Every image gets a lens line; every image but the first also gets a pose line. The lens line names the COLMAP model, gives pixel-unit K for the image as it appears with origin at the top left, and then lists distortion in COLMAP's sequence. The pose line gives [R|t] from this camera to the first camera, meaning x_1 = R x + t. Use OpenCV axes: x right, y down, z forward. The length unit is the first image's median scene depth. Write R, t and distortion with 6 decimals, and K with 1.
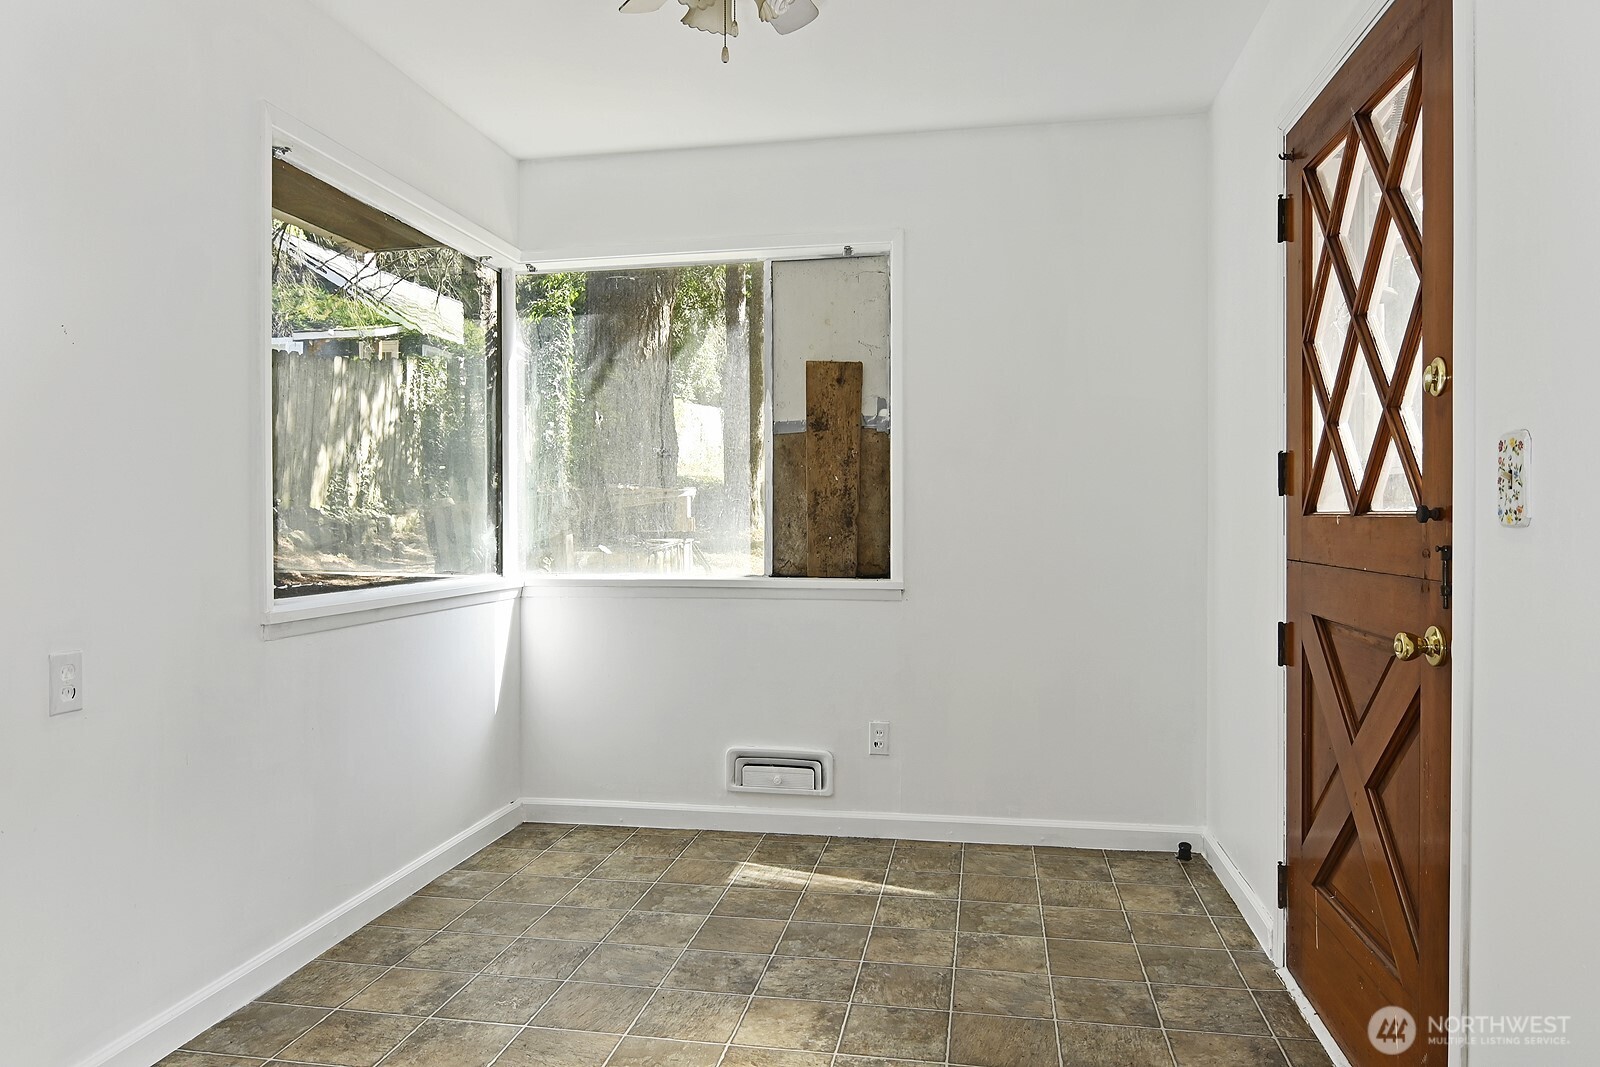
lens RADIAL K [[1048.1, 0, 803.1], [0, 1048.1, 529.3], [0, 0, 1]] dist [-0.002725, -0.000111]
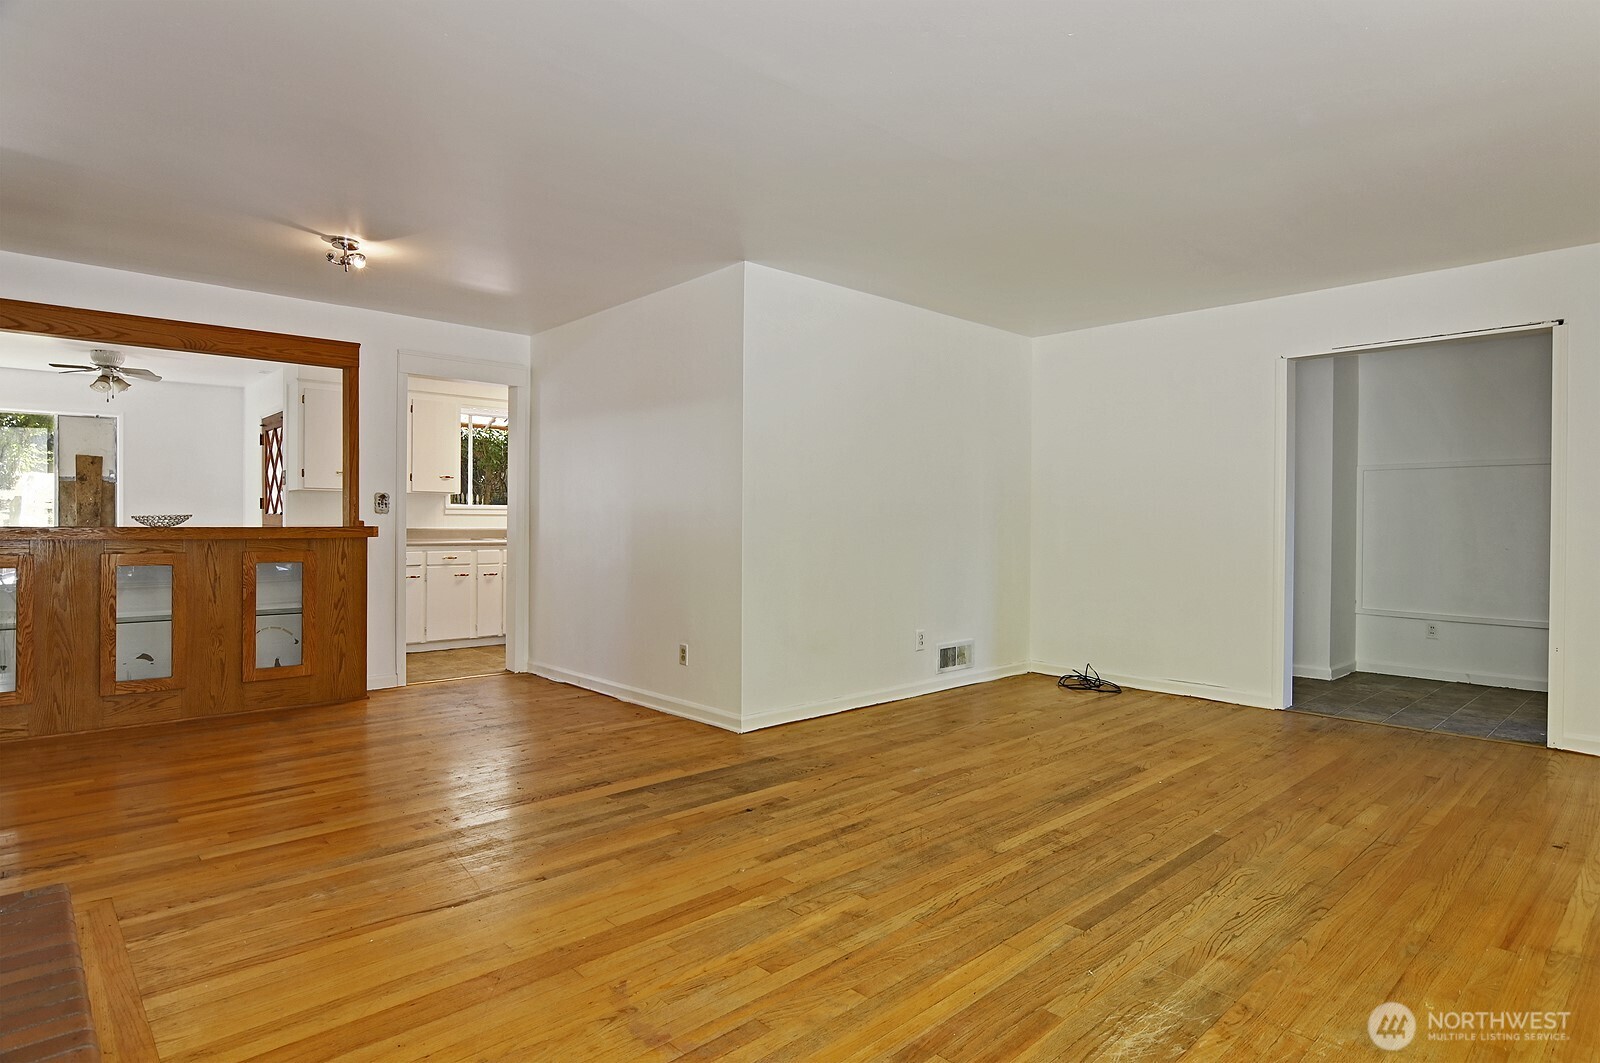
lens RADIAL K [[861.0, 0, 801.4], [0, 861.0, 526.1], [0, 0, 1]] dist [-0.014433, 0.000430]
pose [[0.599479, 0.000658, 0.800390, -0.629193], [0.003181, 0.999990, -0.003204, 0.034039], [-0.800384, 0.004467, 0.599471, -1.782010]]
